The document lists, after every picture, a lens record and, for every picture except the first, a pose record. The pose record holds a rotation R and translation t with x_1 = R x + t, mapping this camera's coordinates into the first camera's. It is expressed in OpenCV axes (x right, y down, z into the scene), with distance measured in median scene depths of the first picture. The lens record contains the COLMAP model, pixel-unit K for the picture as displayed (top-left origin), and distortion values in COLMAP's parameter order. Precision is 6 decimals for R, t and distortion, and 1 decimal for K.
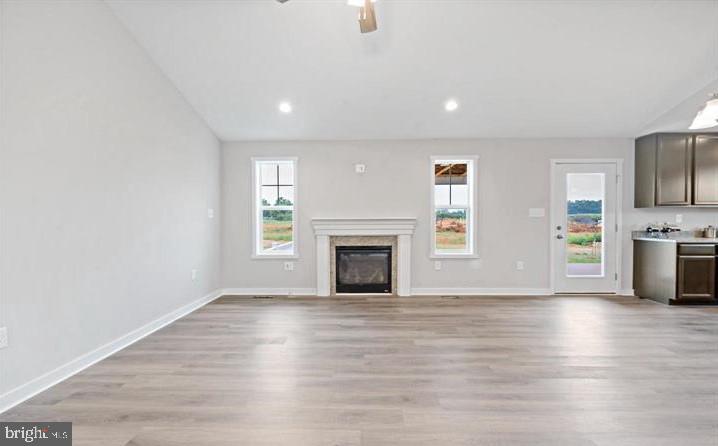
lens RADIAL K [[293.4, 0, 362.4], [0, 293.4, 224.5], [0, 0, 1]] dist [0.024632, 0.000783]
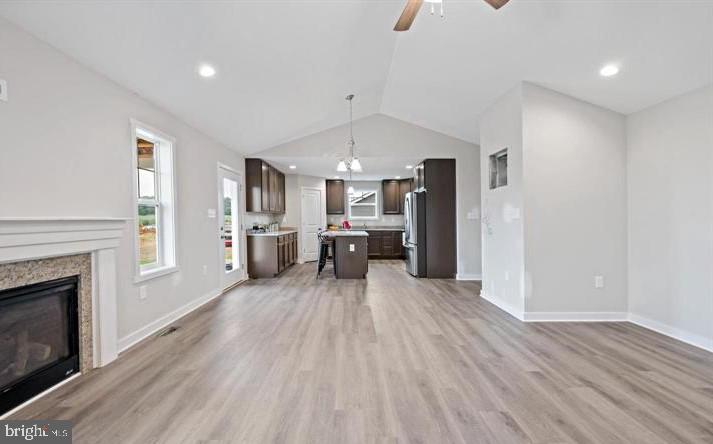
lens RADIAL K [[301.8, 0, 357.4], [0, 301.8, 227.1], [0, 0, 1]] dist [0.022798, 0.000175]
pose [[-0.010807, -0.026521, 0.999590, -0.414594], [0.009956, 0.999596, 0.026629, -0.017362], [-0.999892, 0.010239, -0.010539, 0.524254]]
